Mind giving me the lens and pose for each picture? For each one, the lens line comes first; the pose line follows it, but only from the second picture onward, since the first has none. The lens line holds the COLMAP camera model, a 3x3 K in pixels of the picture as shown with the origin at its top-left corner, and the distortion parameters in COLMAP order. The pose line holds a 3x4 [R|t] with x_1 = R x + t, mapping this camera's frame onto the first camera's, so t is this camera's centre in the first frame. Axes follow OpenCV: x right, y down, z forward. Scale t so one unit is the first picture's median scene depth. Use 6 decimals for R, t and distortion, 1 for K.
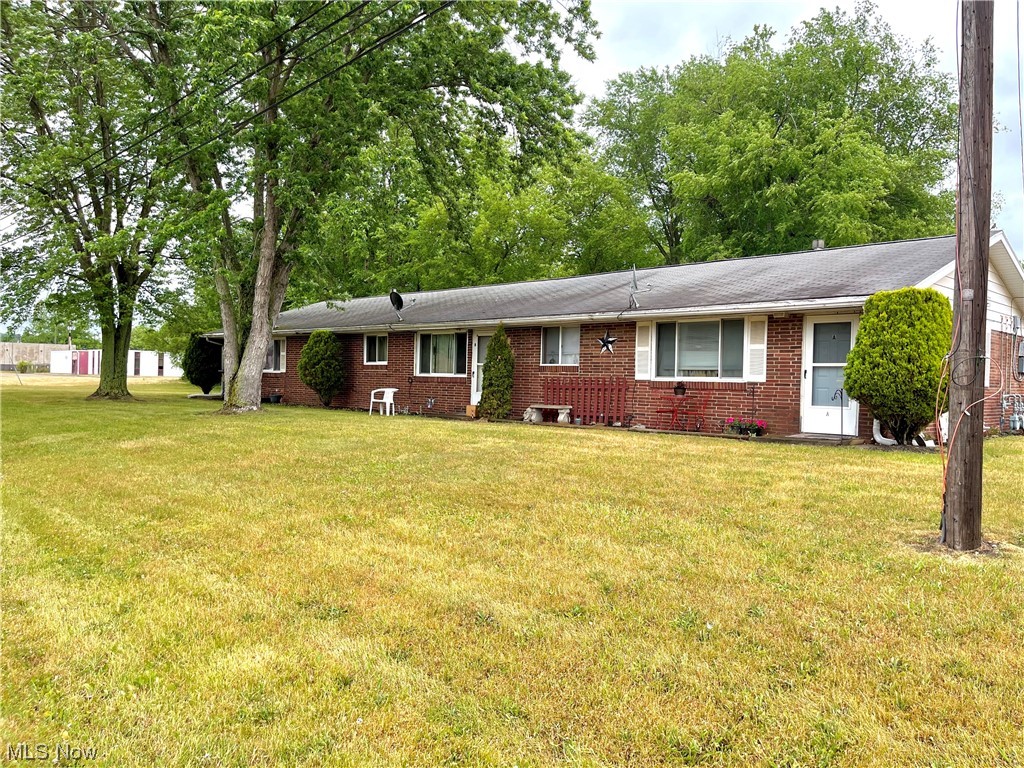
lens RADIAL K [[773.2, 0, 517.4], [0, 773.2, 381.9], [0, 0, 1]] dist [0.056954, -0.084101]
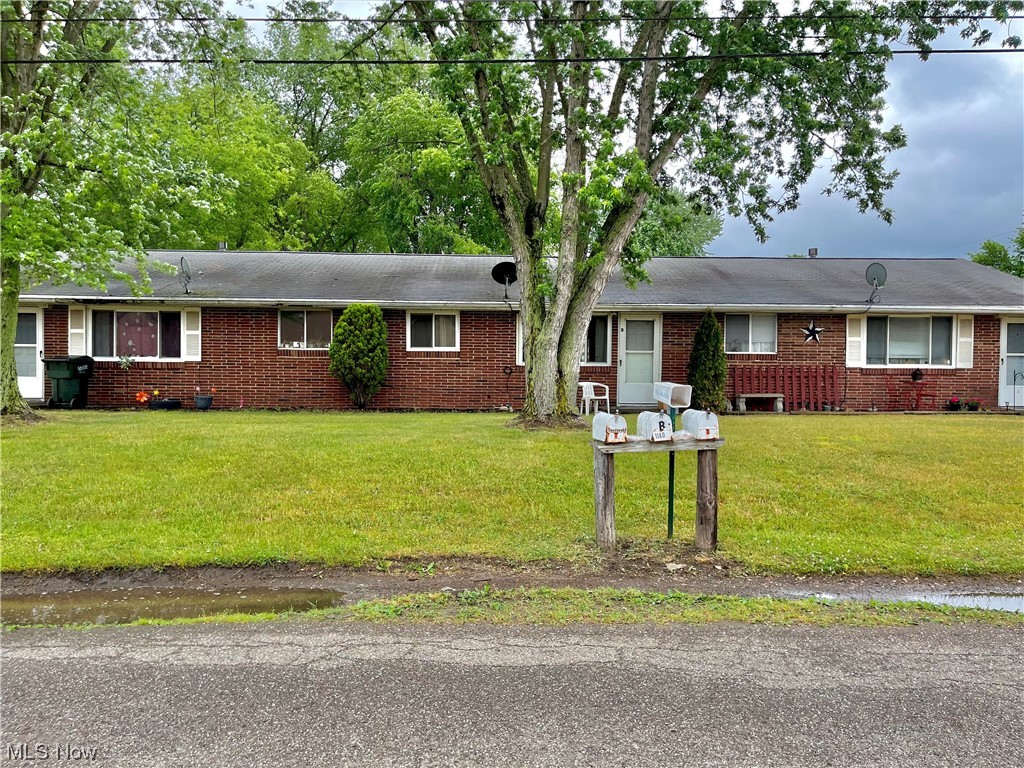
lens RADIAL K [[765.6, 0, 500.8], [0, 765.6, 386.4], [0, 0, 1]] dist [0.061251, -0.076204]
pose [[0.663503, -0.027413, 0.747671, -1.021486], [0.009968, 0.999564, 0.027803, -0.011018], [-0.748107, -0.010994, 0.663487, 0.653385]]
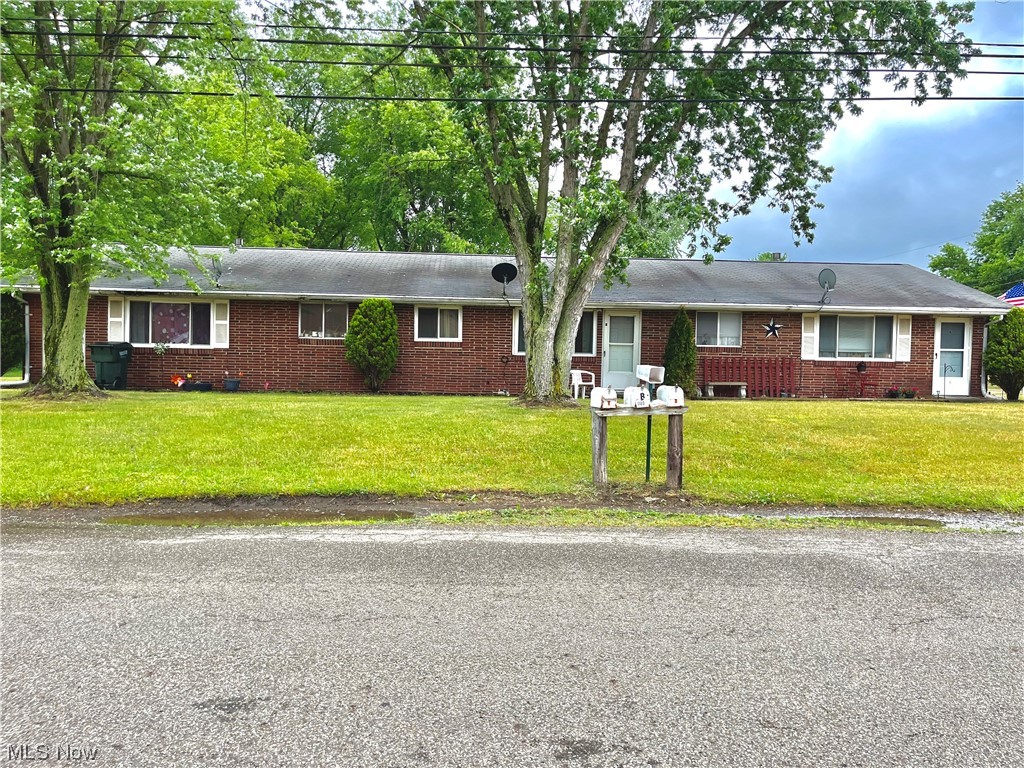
lens RADIAL K [[772.3, 0, 510.7], [0, 772.3, 379.7], [0, 0, 1]] dist [0.068741, -0.090217]
pose [[0.631419, -0.021806, 0.775135, -1.151479], [0.000059, 0.999606, 0.028072, -0.005487], [-0.775442, -0.017680, 0.631172, 0.582036]]
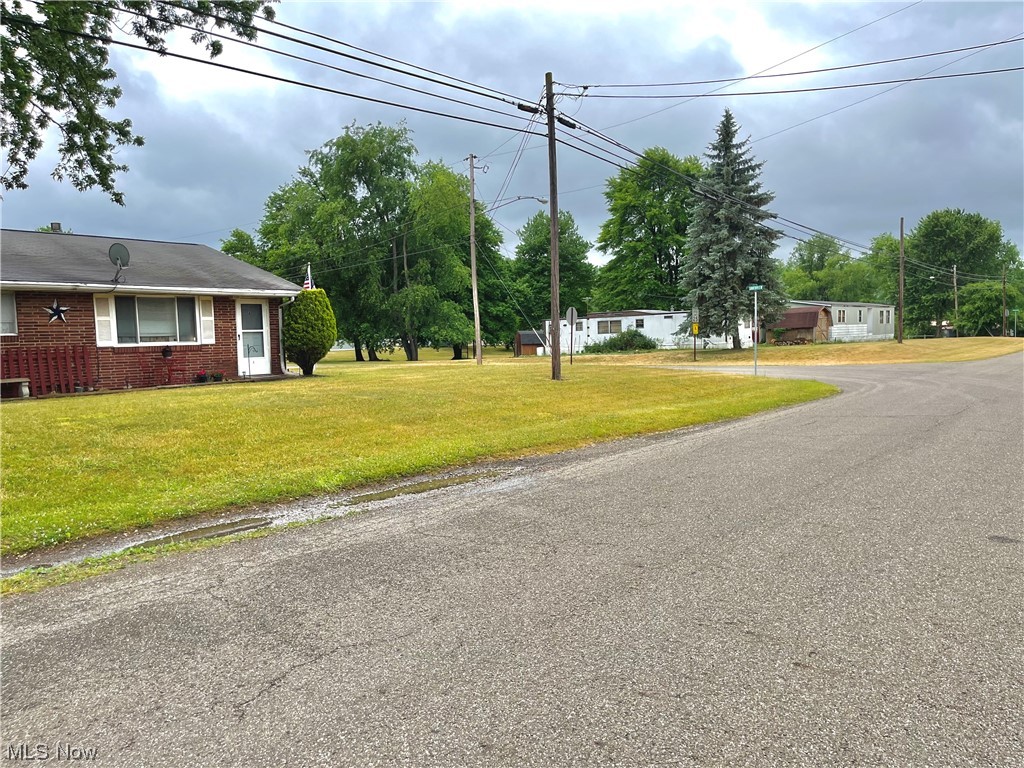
lens RADIAL K [[772.3, 0, 510.7], [0, 772.3, 379.7], [0, 0, 1]] dist [0.068741, -0.090217]
pose [[-0.155607, -0.061415, 0.985908, -1.056788], [0.041119, 0.996798, 0.068583, -0.008170], [-0.986963, 0.051212, -0.152583, 0.608338]]
